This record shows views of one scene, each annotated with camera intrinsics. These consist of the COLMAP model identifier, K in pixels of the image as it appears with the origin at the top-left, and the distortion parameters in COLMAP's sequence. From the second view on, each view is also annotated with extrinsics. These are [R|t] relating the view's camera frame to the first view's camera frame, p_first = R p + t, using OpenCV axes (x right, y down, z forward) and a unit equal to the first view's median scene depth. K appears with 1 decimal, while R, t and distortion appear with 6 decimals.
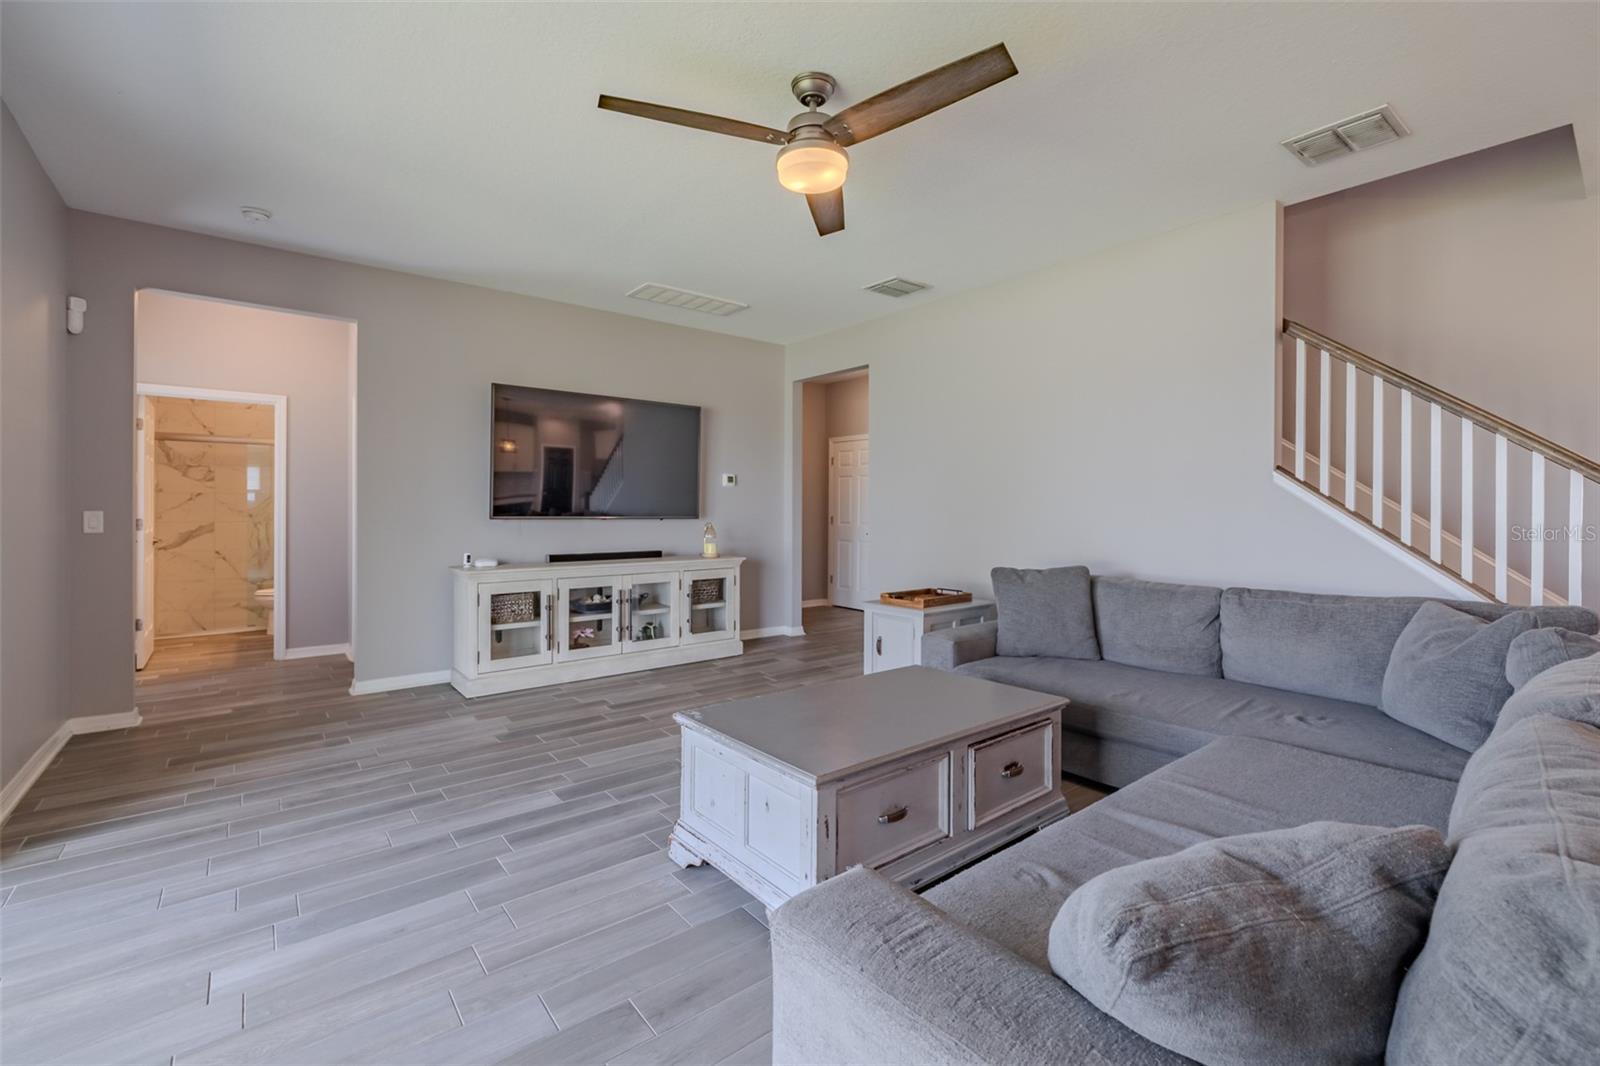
lens RADIAL K [[682.6, 0, 799.1], [0, 682.6, 513.0], [0, 0, 1]] dist [-0.002783, 0.001713]
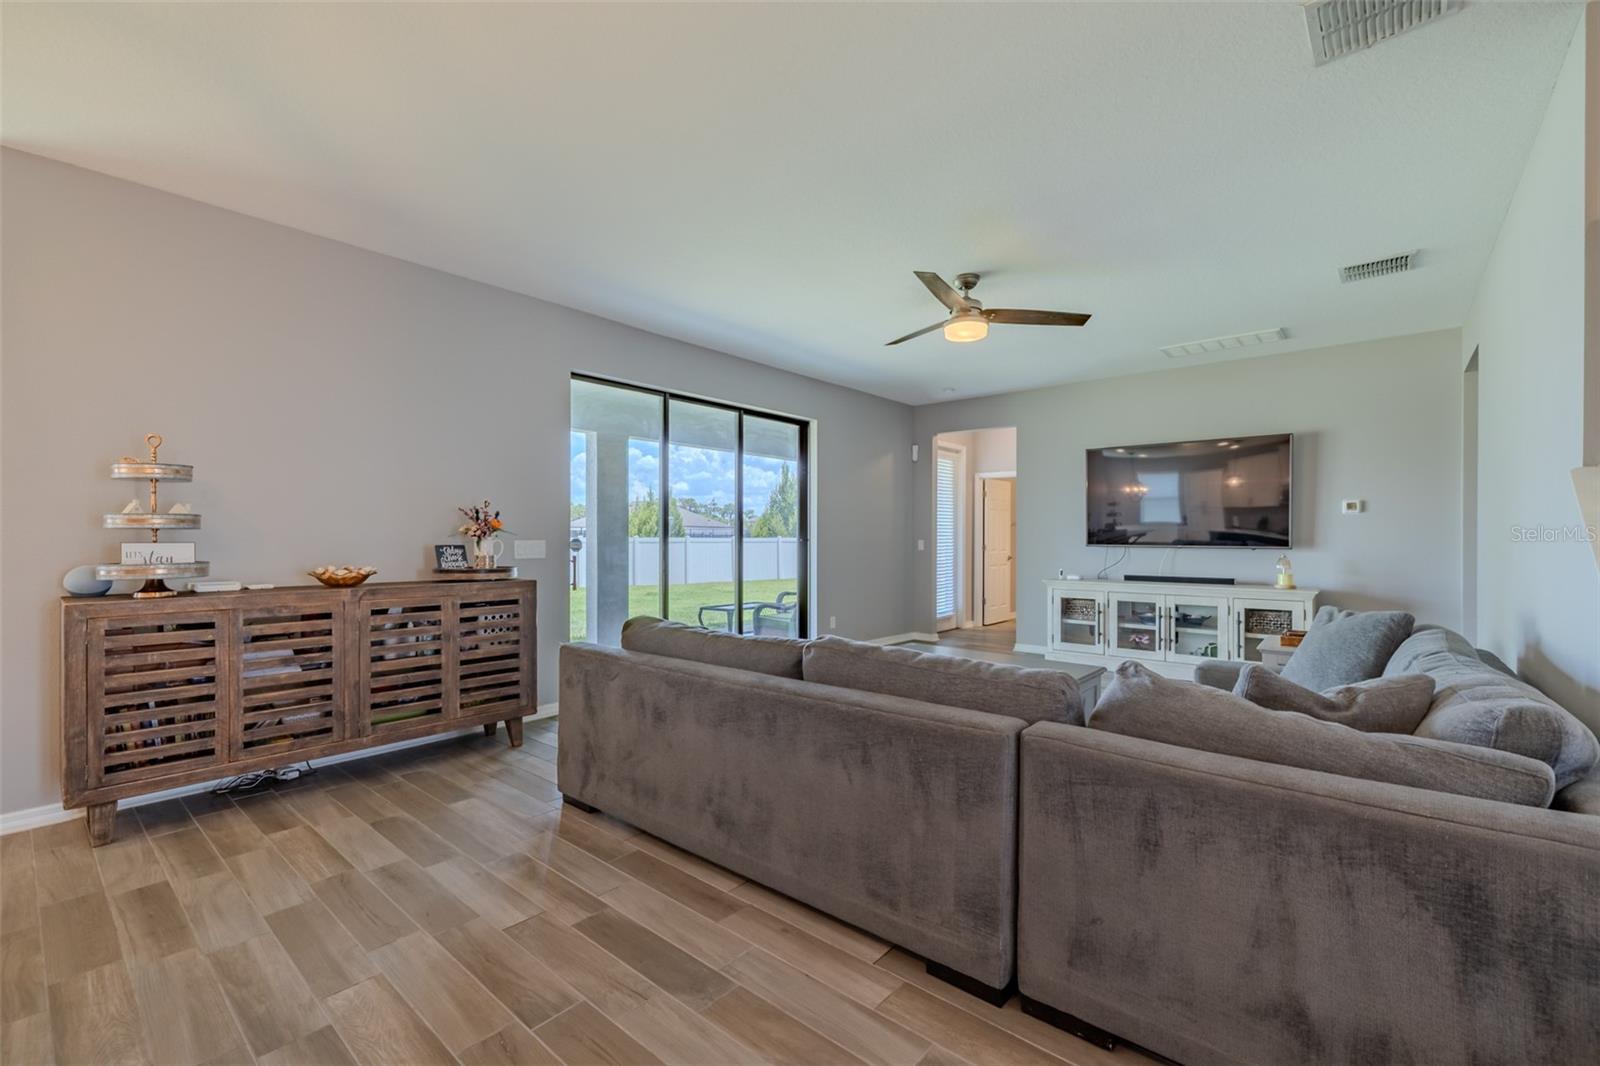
lens RADIAL K [[682.6, 0, 799.6], [0, 682.6, 535.3], [0, 0, 1]] dist [-0.002783, 0.001713]
pose [[0.186539, -0.005785, -0.982430, 0.959138], [-0.005271, 0.999962, -0.006889, -0.001164], [0.982433, 0.006463, 0.186502, 0.186860]]
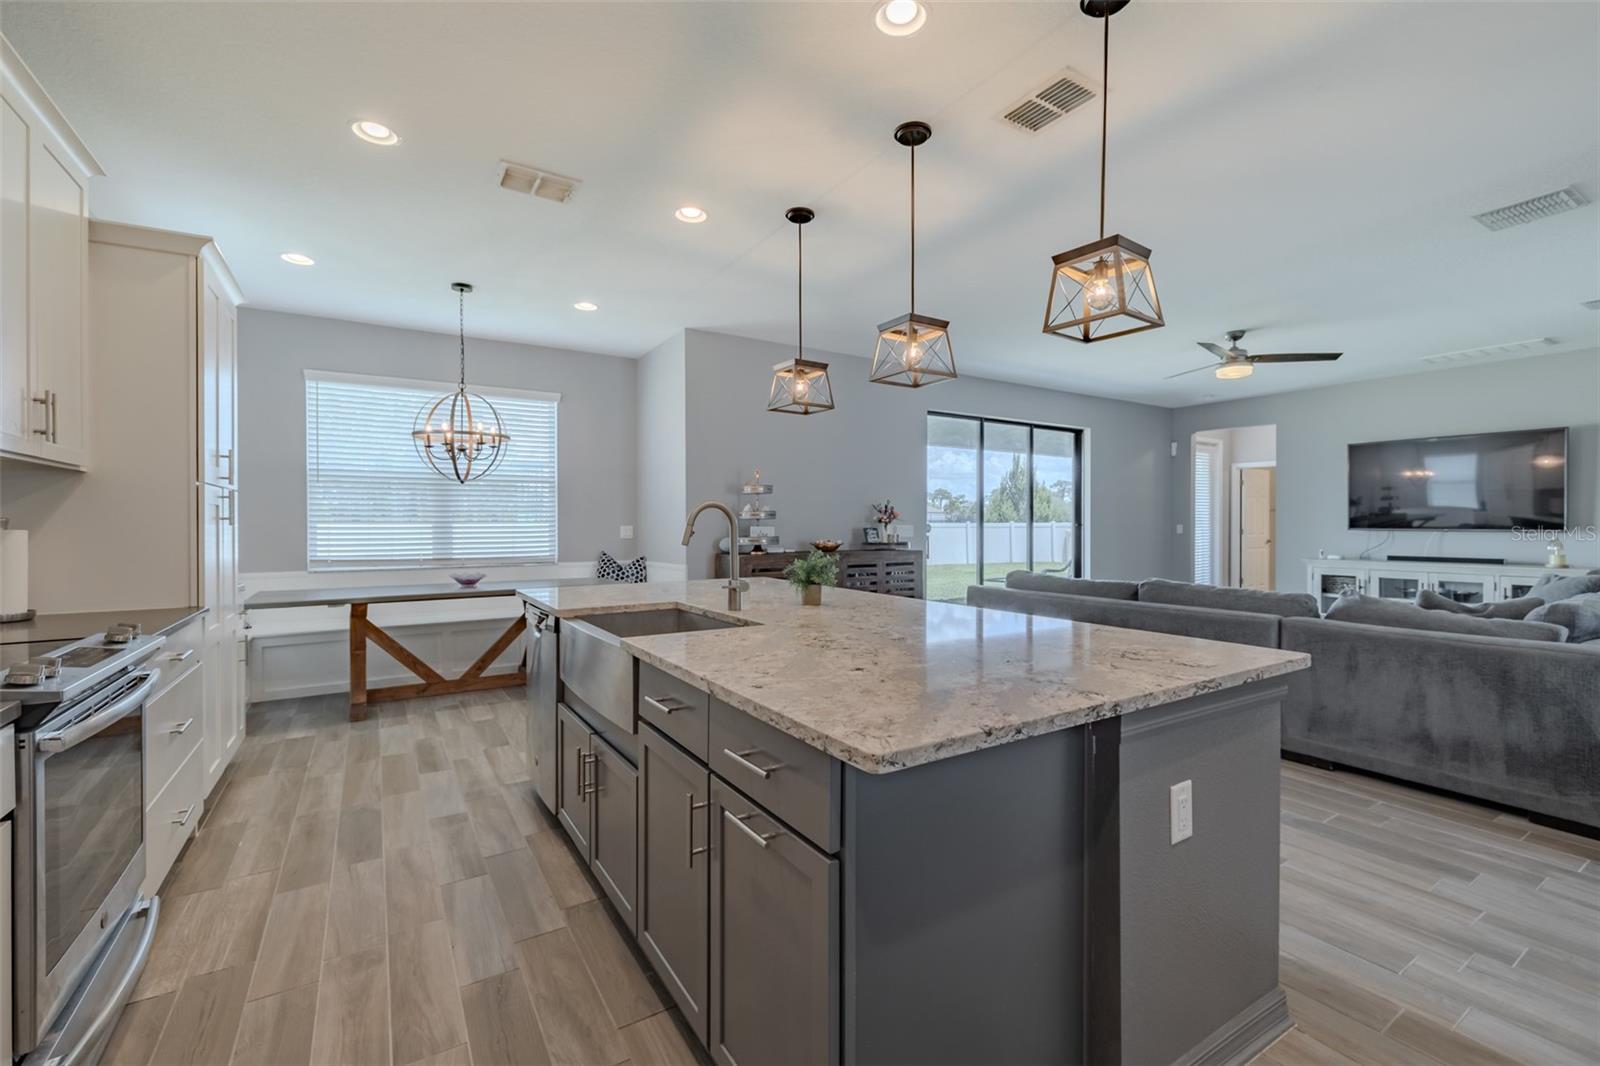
lens RADIAL K [[682.6, 0, 803.0], [0, 682.6, 520.7], [0, 0, 1]] dist [-0.002783, 0.001713]
pose [[-0.109737, -0.005733, -0.993944, 1.482413], [-0.003951, 0.999978, -0.005331, 0.000992], [0.993953, 0.003342, -0.109757, -0.099841]]
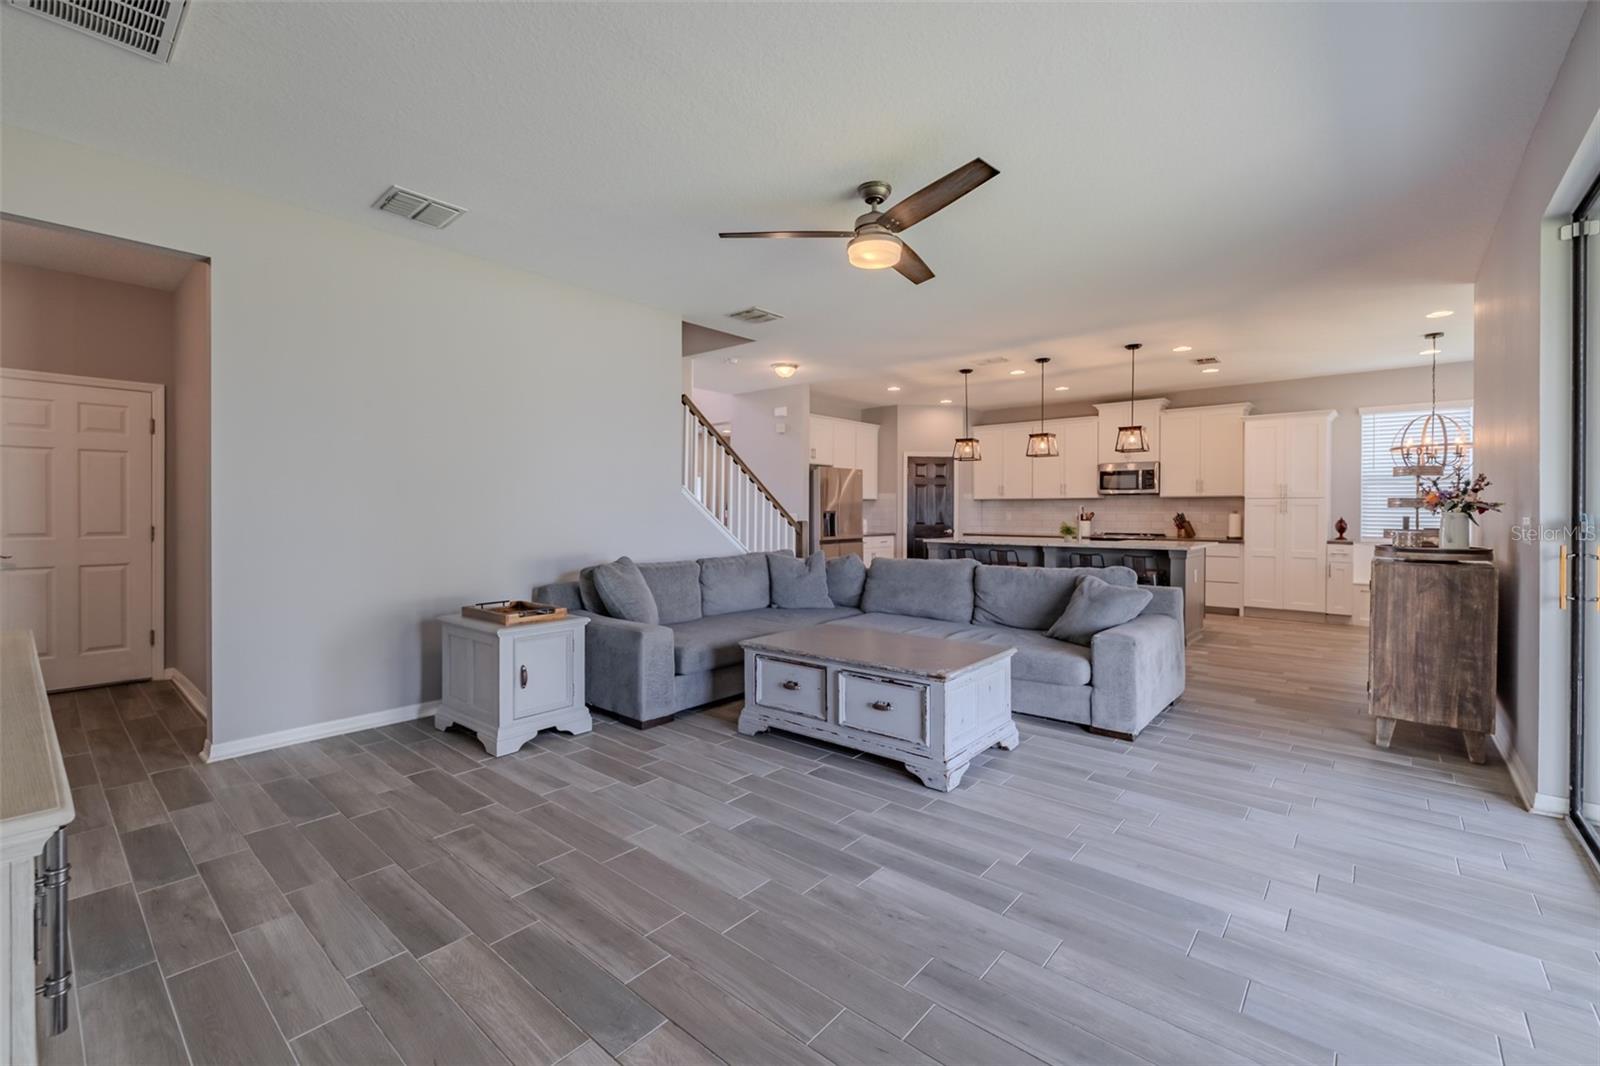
lens RADIAL K [[682.6, 0, 798.8], [0, 682.6, 528.4], [0, 0, 1]] dist [-0.002783, 0.001713]
pose [[-0.184698, -0.028528, 0.982381, -0.769762], [-0.000218, 0.999580, 0.028986, -0.008484], [-0.982795, 0.005140, -0.184626, 0.851752]]
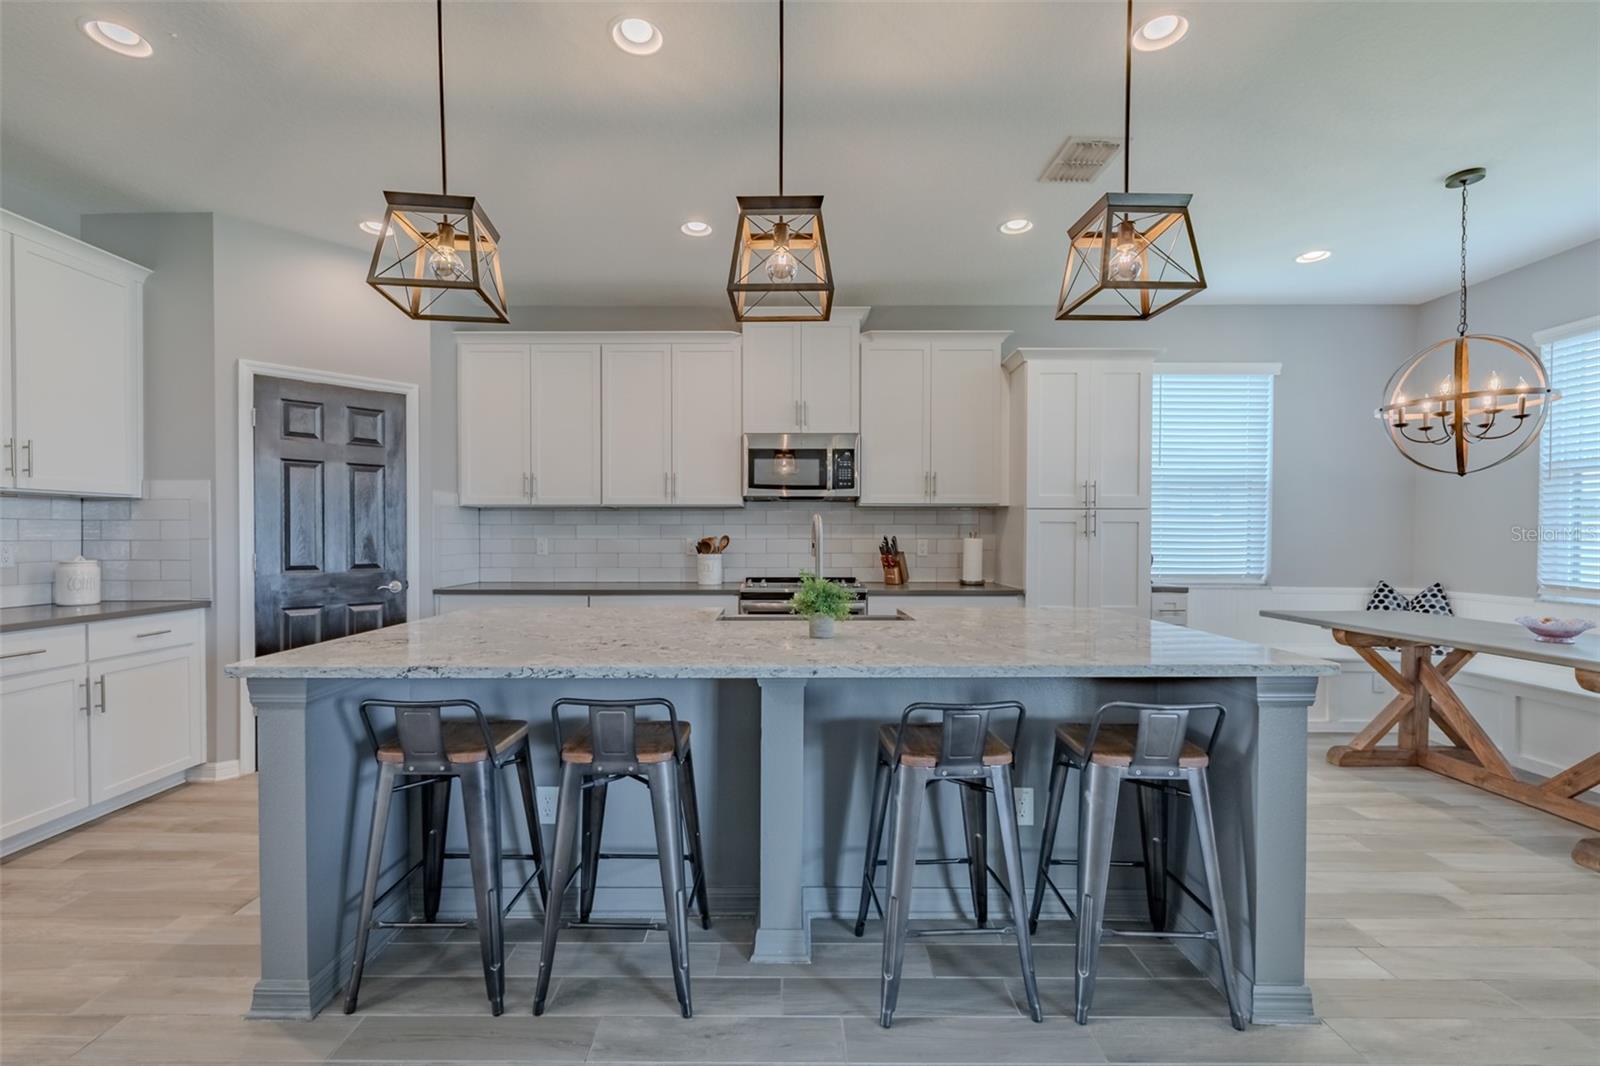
lens RADIAL K [[682.6, 0, 784.6], [0, 682.6, 555.8], [0, 0, 1]] dist [-0.002783, 0.001713]
pose [[-0.778838, -0.022355, 0.626827, 0.537858], [-0.001757, 0.999439, 0.033460, -0.001567], [-0.627223, 0.024958, -0.778440, 0.259873]]
